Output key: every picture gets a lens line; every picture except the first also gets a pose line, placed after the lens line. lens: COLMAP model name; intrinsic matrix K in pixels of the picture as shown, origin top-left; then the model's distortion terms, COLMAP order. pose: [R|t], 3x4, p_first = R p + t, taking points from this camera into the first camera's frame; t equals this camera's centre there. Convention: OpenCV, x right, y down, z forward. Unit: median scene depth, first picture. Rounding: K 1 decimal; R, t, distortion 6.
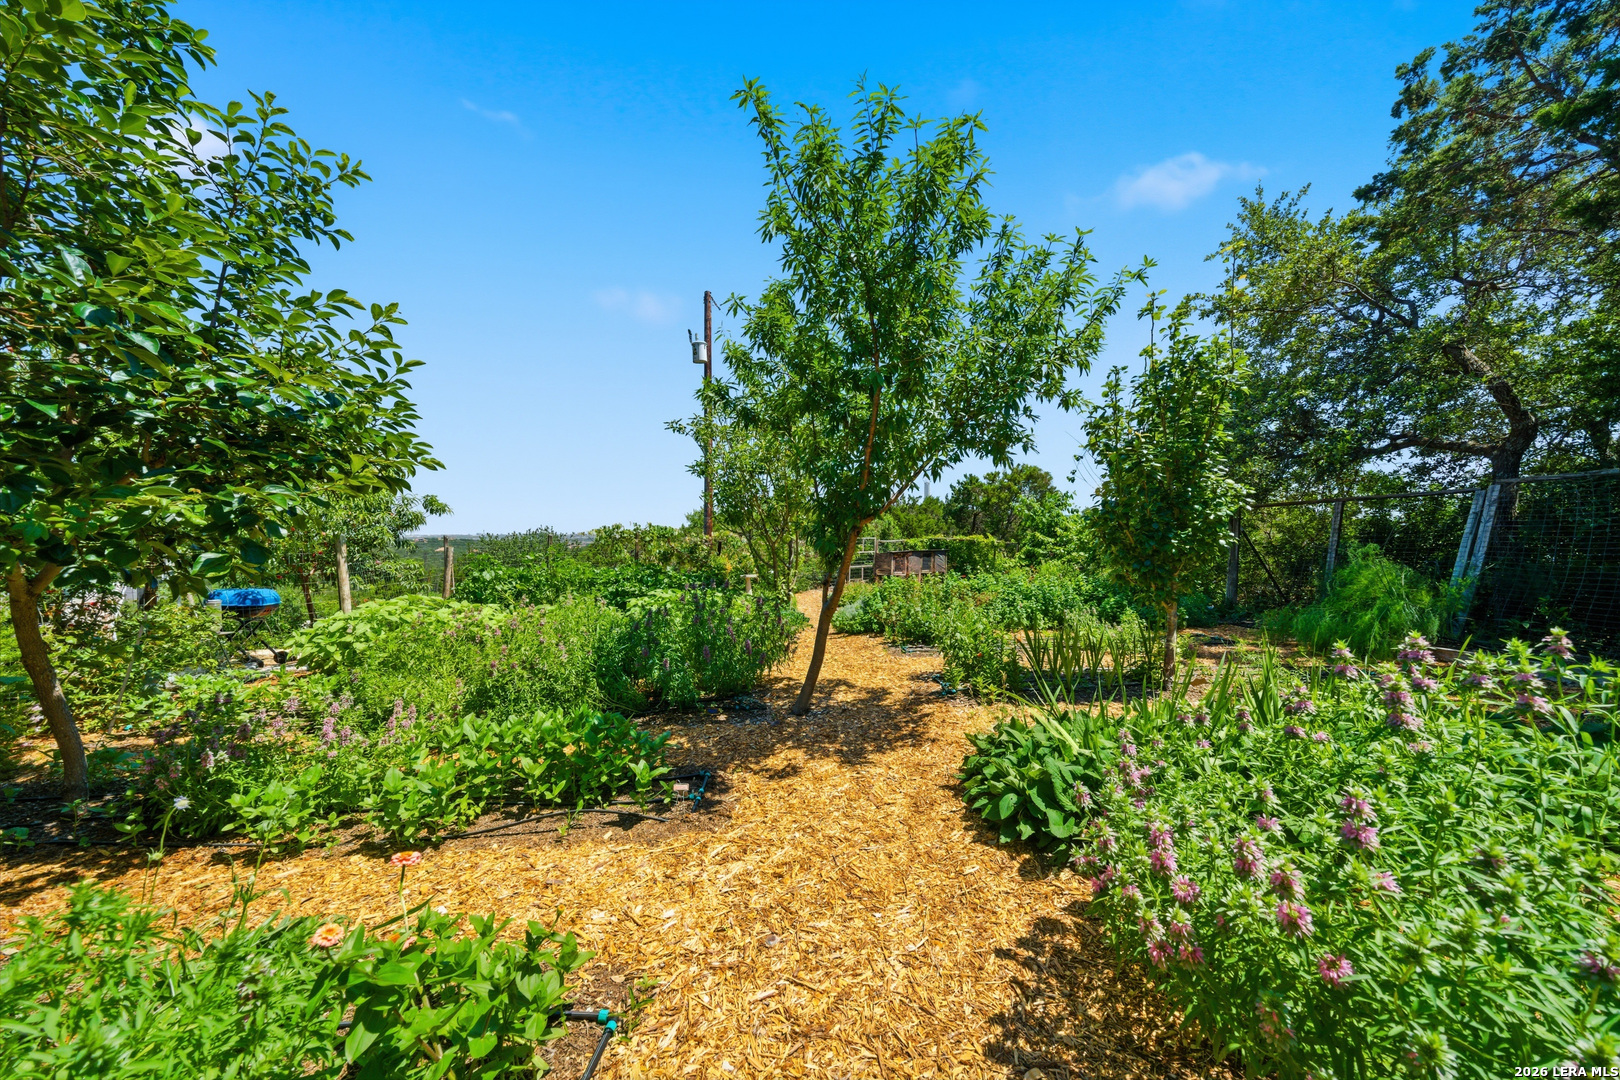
lens RADIAL K [[544.1, 0, 812.3], [0, 544.1, 533.3], [0, 0, 1]] dist [-0.000030, 0.000087]
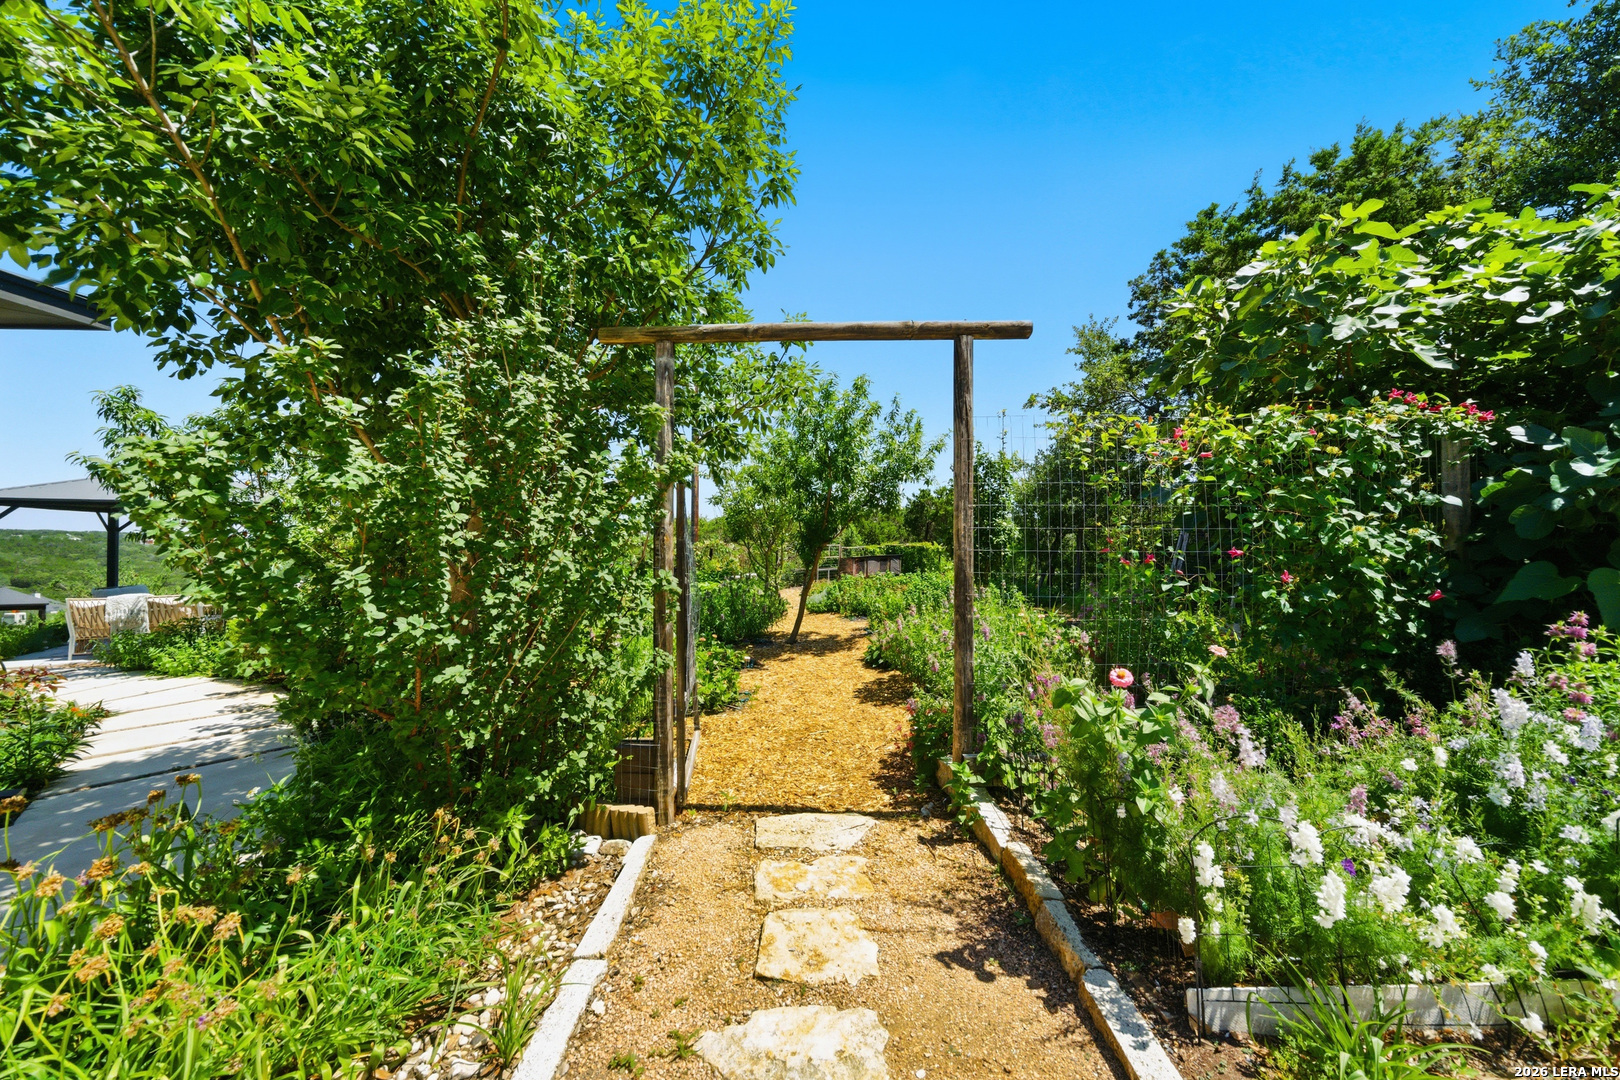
lens RADIAL K [[544.1, 0, 812.3], [0, 544.1, 533.3], [0, 0, 1]] dist [-0.000030, 0.000087]
pose [[0.998321, 0.000312, 0.057915, -0.033105], [0.000160, 0.999967, -0.008147, -0.021128], [-0.057916, 0.008142, 0.998288, -0.493828]]
